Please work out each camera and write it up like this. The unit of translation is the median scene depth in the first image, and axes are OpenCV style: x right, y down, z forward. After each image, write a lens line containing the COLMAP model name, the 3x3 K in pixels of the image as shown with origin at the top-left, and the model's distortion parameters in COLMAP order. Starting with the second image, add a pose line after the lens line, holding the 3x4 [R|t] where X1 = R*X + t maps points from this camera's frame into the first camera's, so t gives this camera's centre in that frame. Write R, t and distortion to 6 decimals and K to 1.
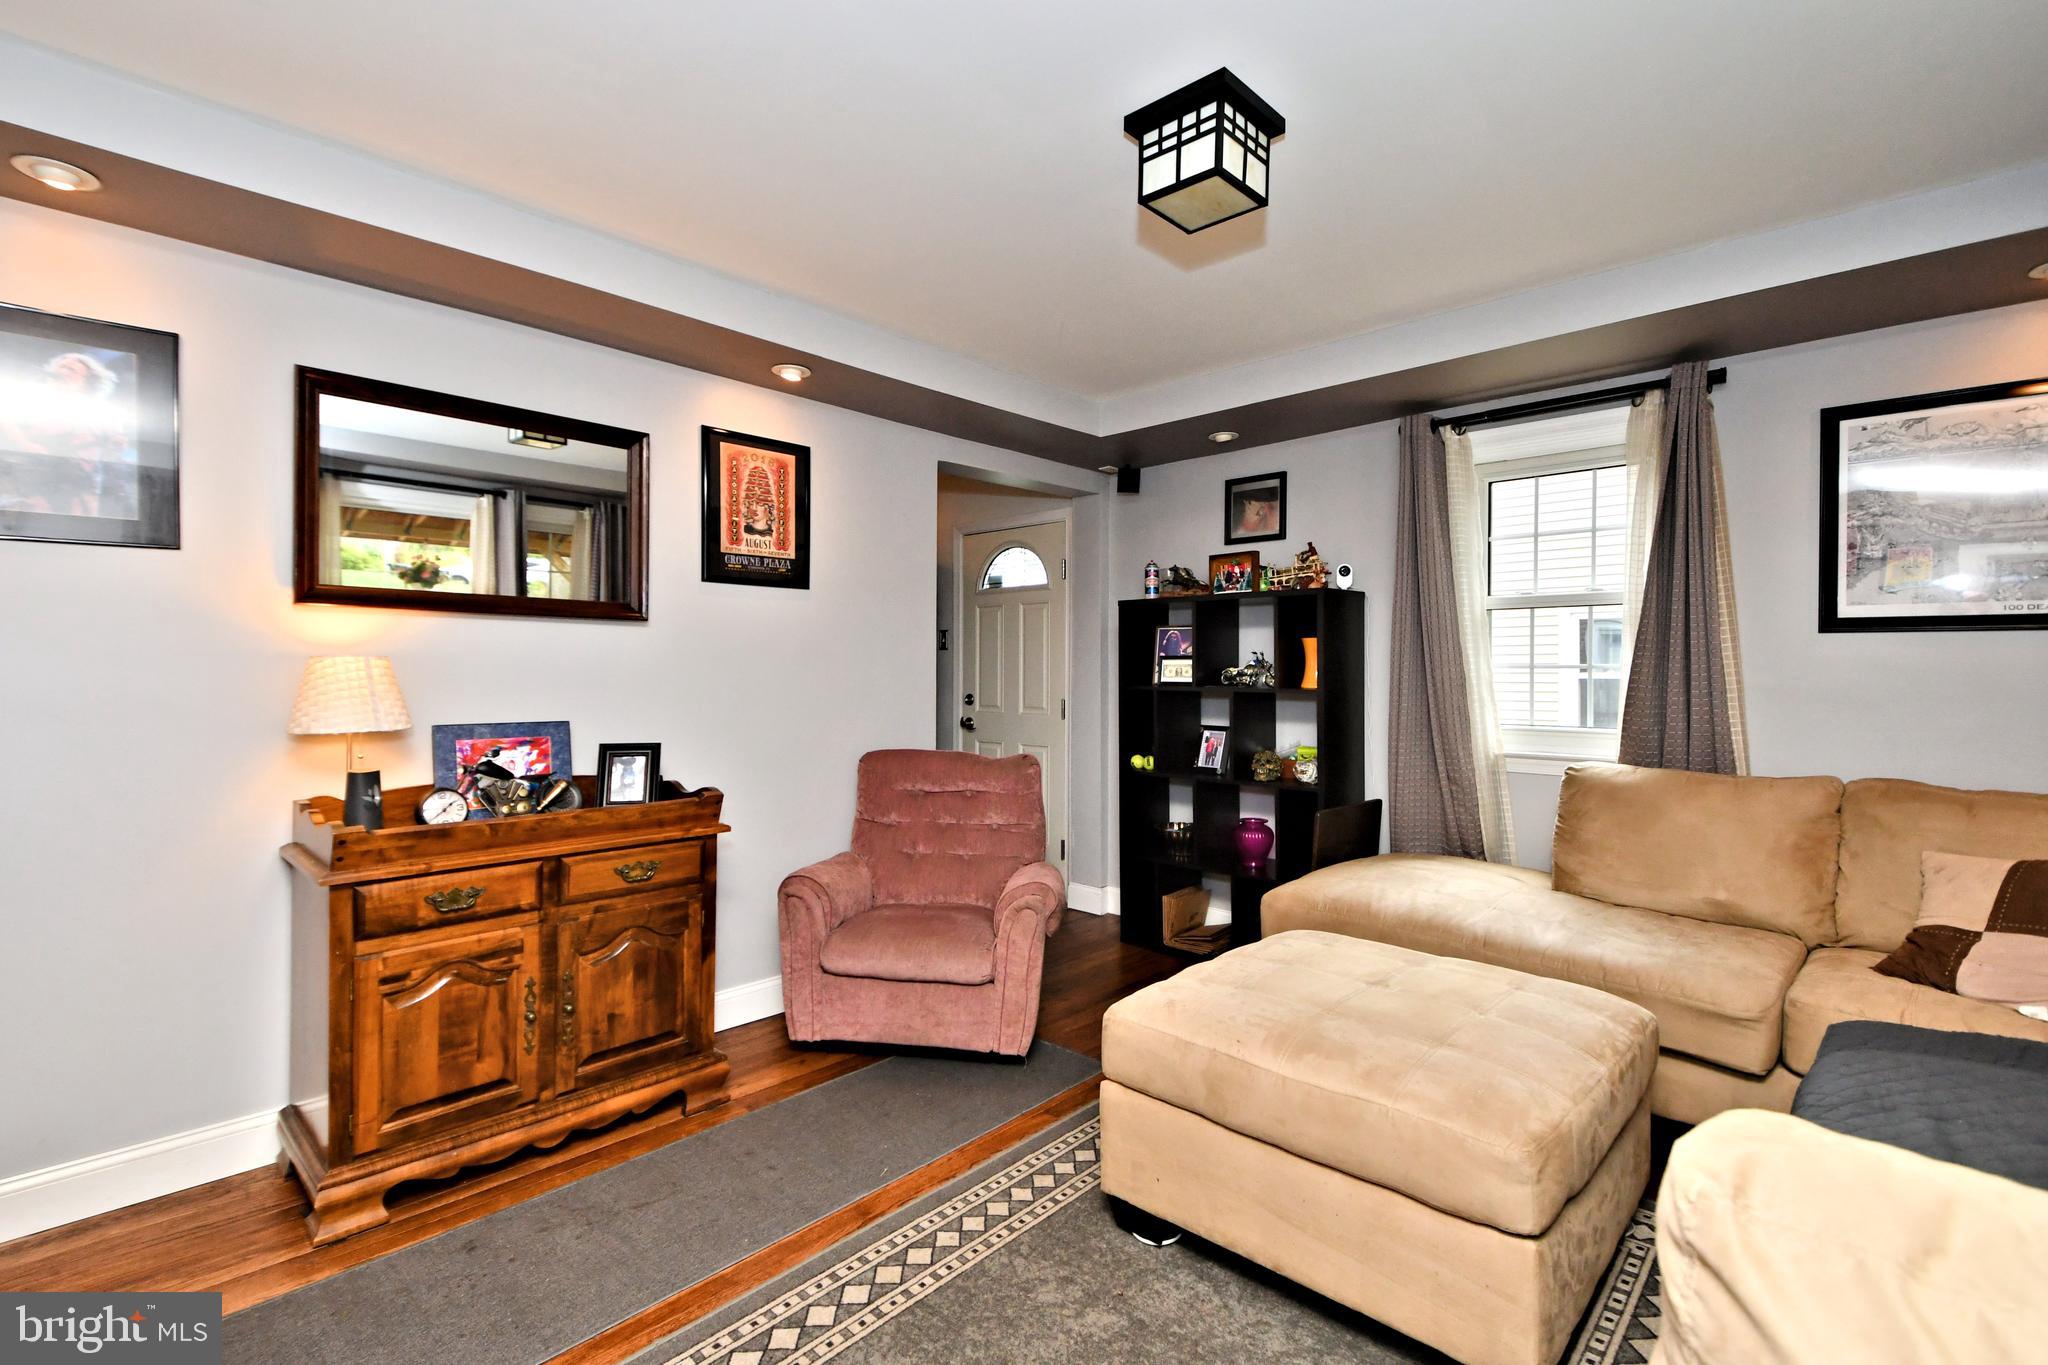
lens RADIAL K [[928.4, 0, 1024.0], [0, 928.4, 682.5], [0, 0, 1]] dist [-0.000493, -0.000049]
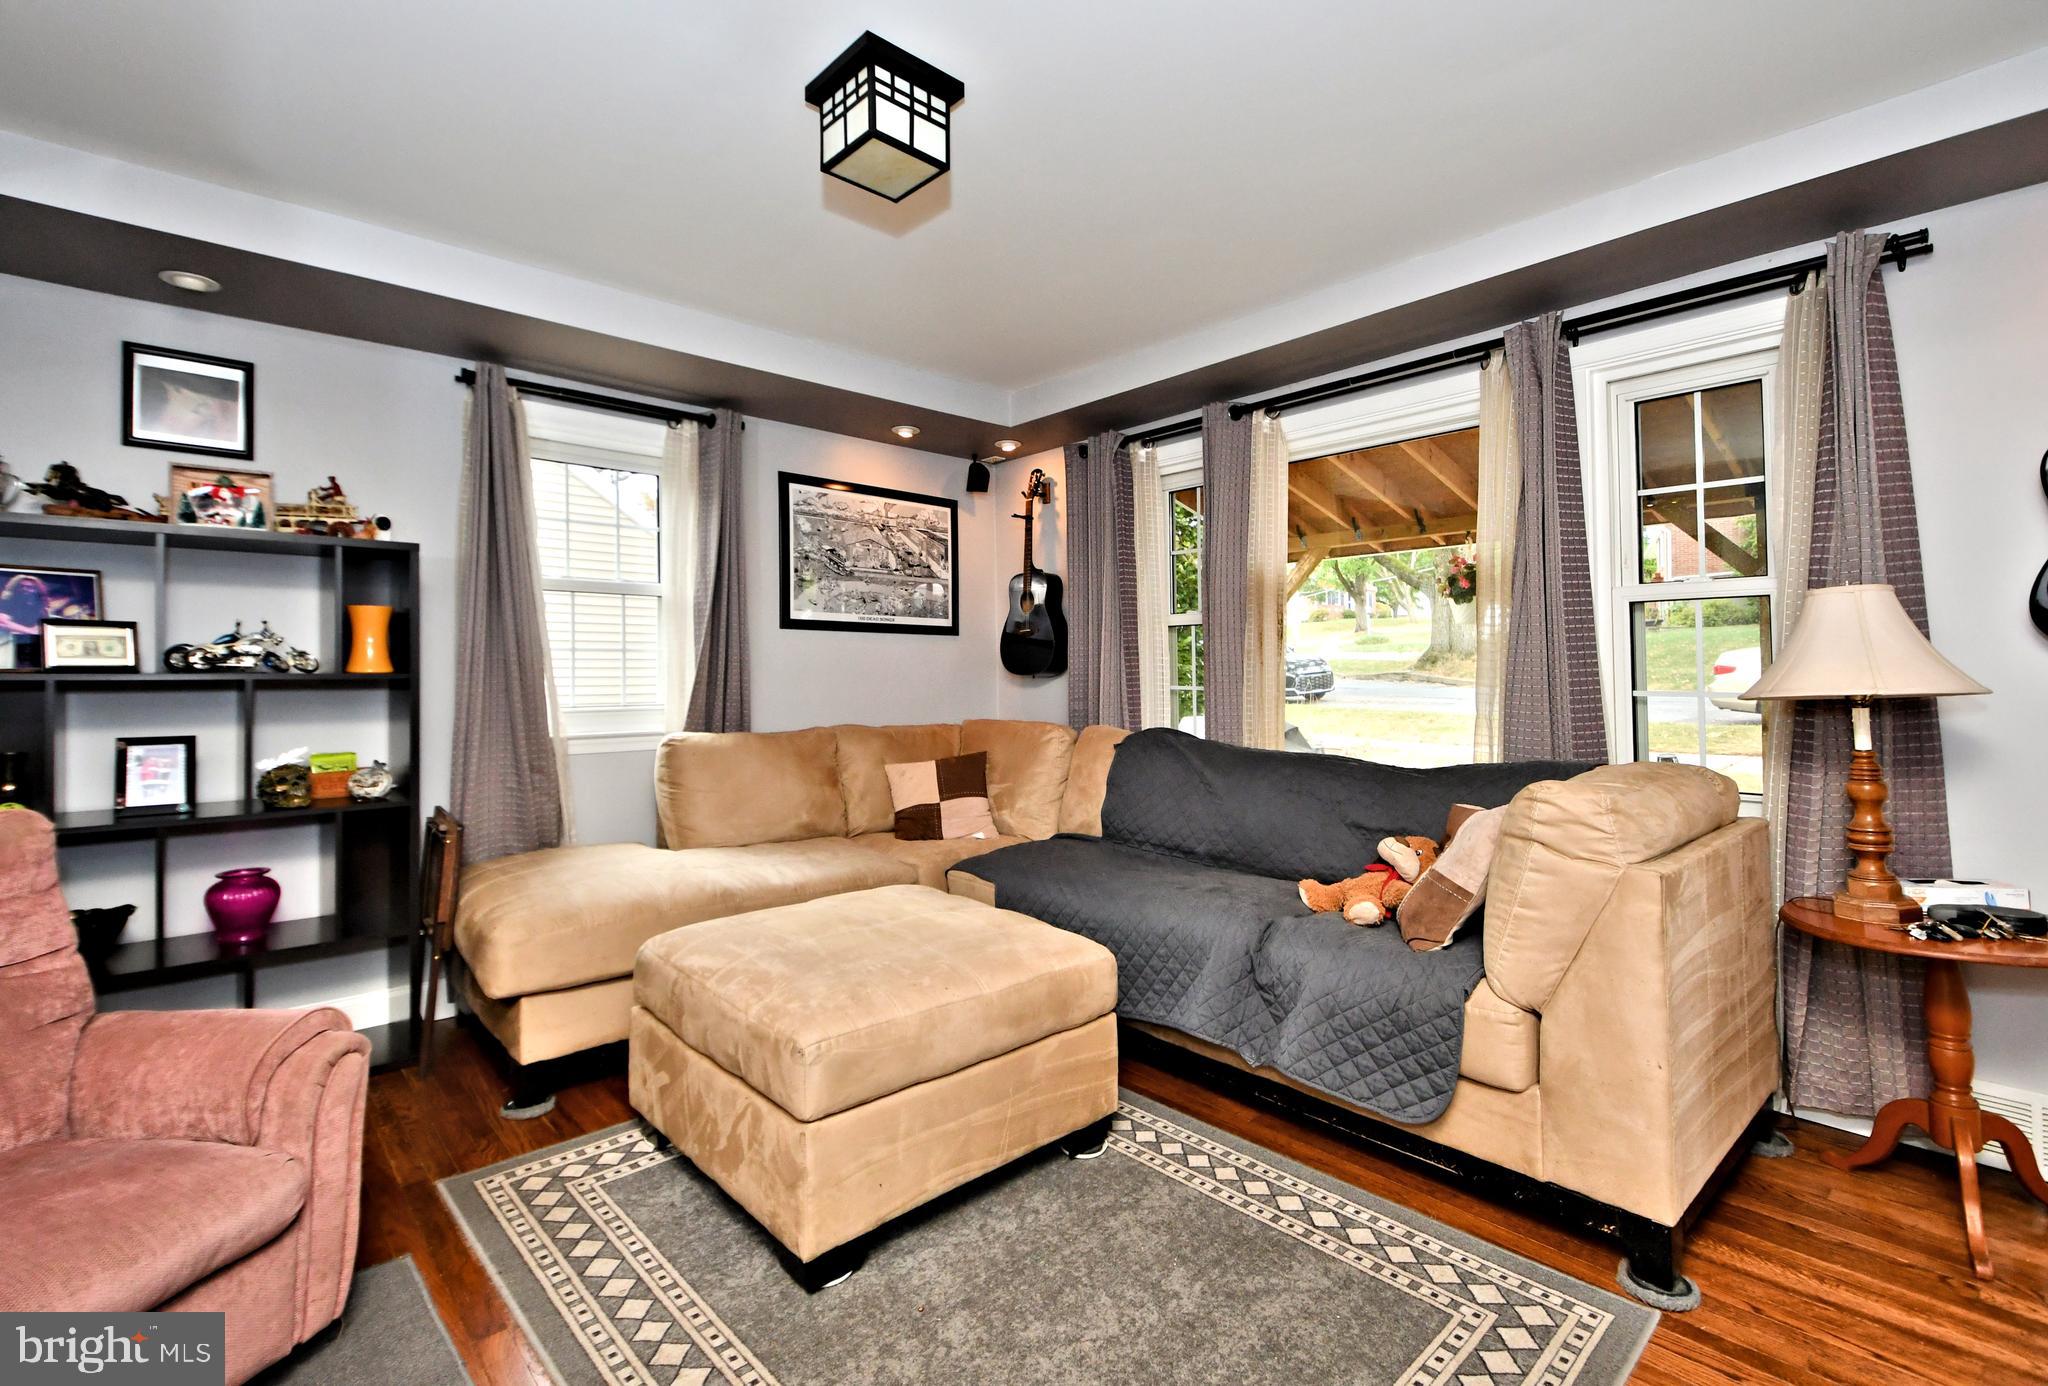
lens RADIAL K [[930.7, 0, 1024.2], [0, 930.7, 663.4], [0, 0, 1]] dist [0.020528, -0.009401]
pose [[0.068725, 0.005984, 0.997618, -0.545195], [0.013679, 0.999882, -0.006940, 0.014780], [-0.997542, 0.014124, 0.068635, 0.542884]]
